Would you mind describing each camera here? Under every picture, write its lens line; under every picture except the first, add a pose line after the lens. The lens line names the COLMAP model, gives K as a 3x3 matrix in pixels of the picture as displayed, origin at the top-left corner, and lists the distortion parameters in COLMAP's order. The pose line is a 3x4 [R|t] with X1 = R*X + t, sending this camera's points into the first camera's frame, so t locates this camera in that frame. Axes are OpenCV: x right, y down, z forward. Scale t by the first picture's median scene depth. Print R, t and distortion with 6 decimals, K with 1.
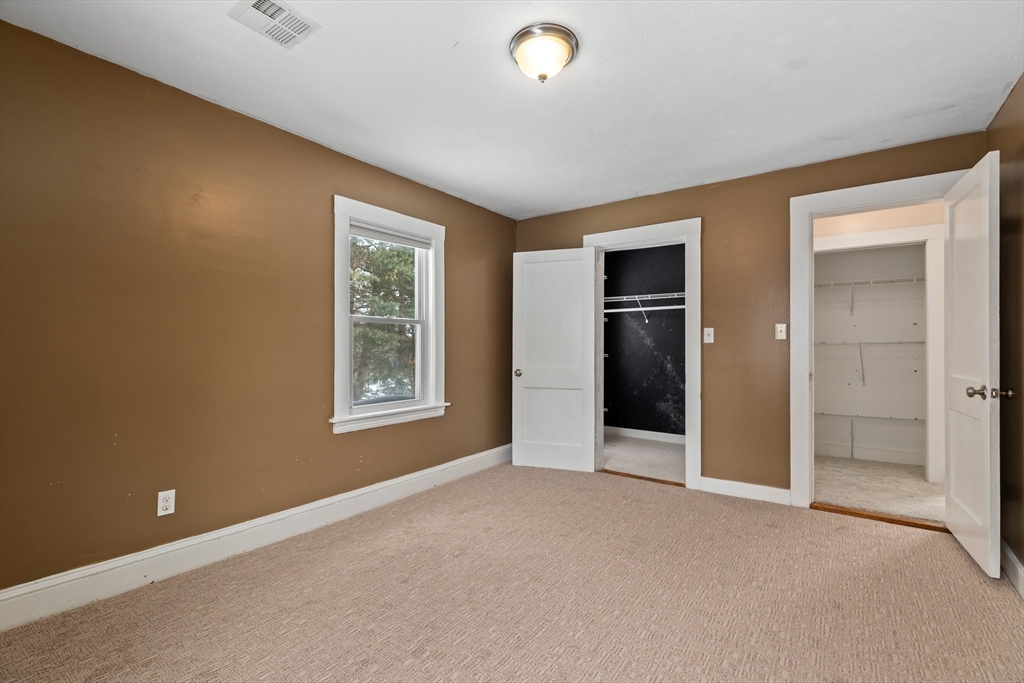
lens RADIAL K [[462.3, 0, 512.0], [0, 462.3, 341.5], [0, 0, 1]] dist [-0.000378, 0.000294]
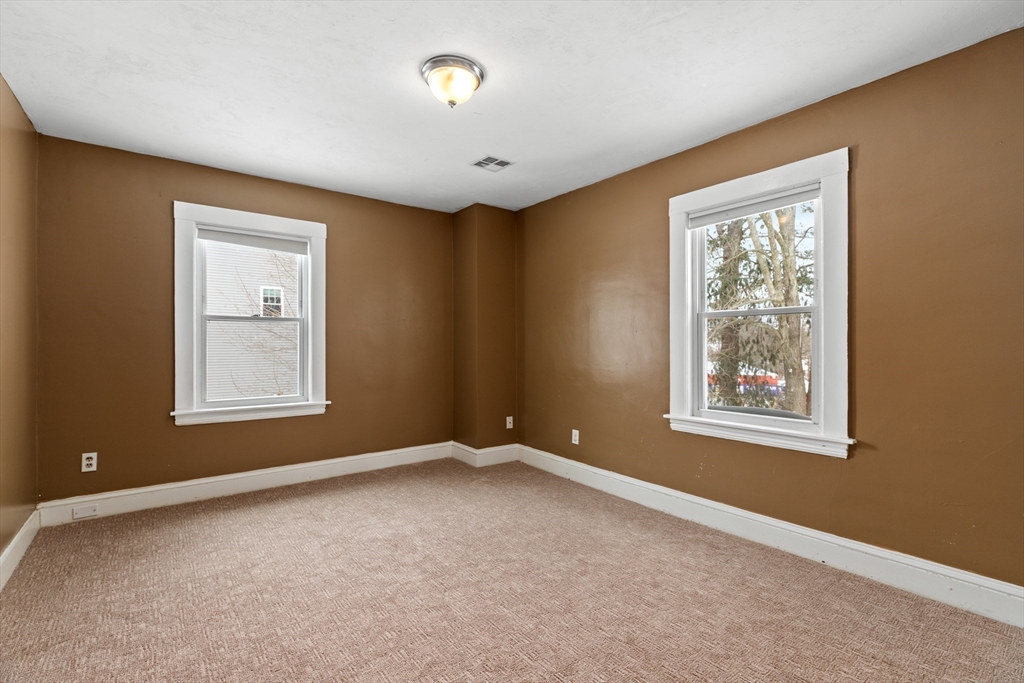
lens RADIAL K [[462.3, 0, 512.0], [0, 462.3, 341.5], [0, 0, 1]] dist [-0.000378, 0.000294]
pose [[-0.287022, -0.011165, -0.957859, 0.752802], [0.003855, 0.999911, -0.012811, 0.016746], [0.957916, -0.007370, -0.286954, 1.011208]]
